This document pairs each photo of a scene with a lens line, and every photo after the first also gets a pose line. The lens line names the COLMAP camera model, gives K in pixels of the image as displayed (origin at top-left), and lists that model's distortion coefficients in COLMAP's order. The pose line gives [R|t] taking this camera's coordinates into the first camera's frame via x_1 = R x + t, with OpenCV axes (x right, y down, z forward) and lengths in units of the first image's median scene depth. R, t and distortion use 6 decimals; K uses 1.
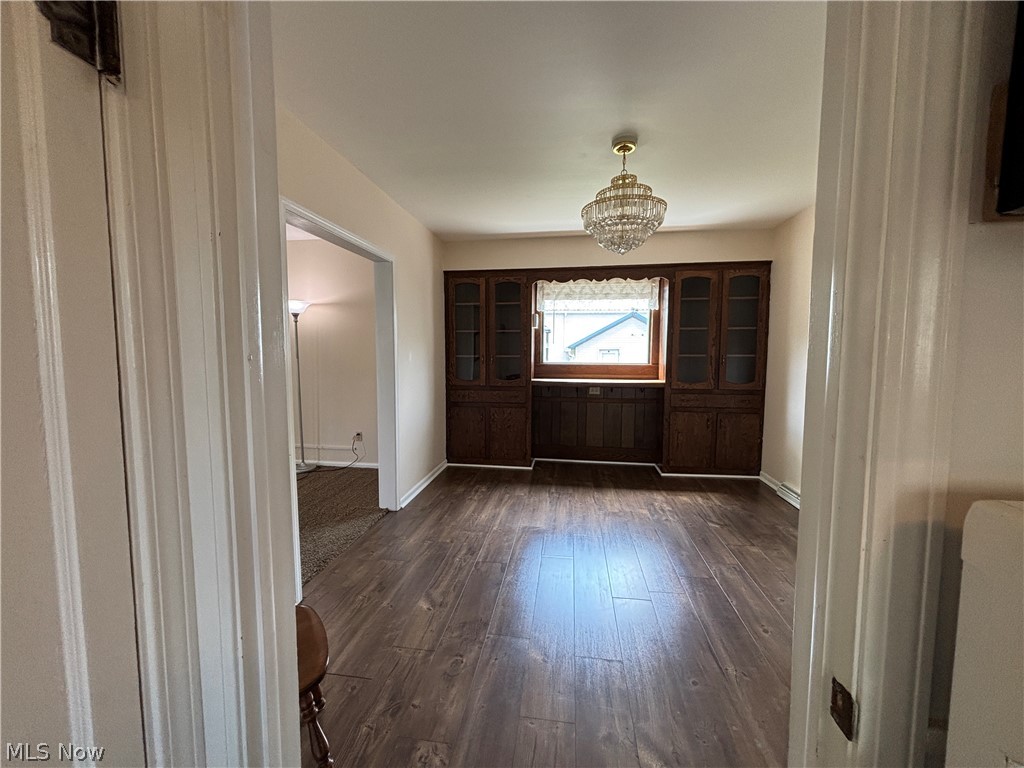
lens RADIAL K [[413.6, 0, 512.0], [0, 413.6, 384.0], [0, 0, 1]] dist [0.002743, -0.000212]
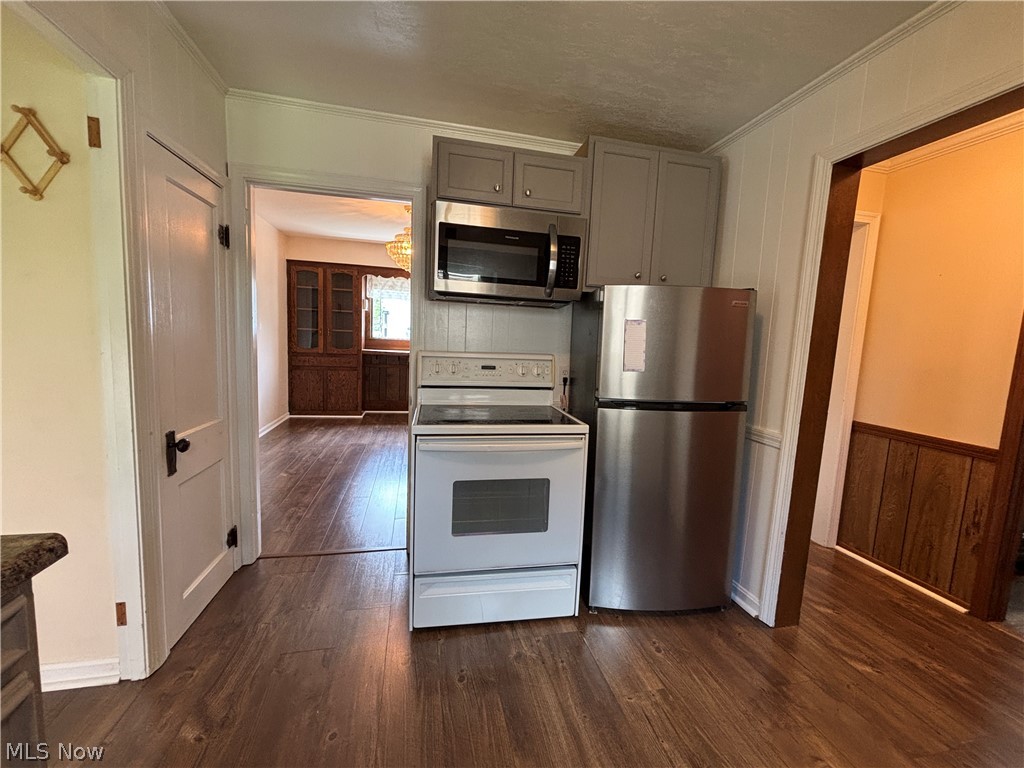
lens RADIAL K [[413.6, 0, 512.0], [0, 413.6, 384.0], [0, 0, 1]] dist [0.002743, -0.000212]
pose [[0.933372, 0.001419, 0.358908, 0.020866], [-0.015542, 0.999214, 0.036467, 0.043769], [-0.358574, -0.039616, 0.932660, -0.402753]]
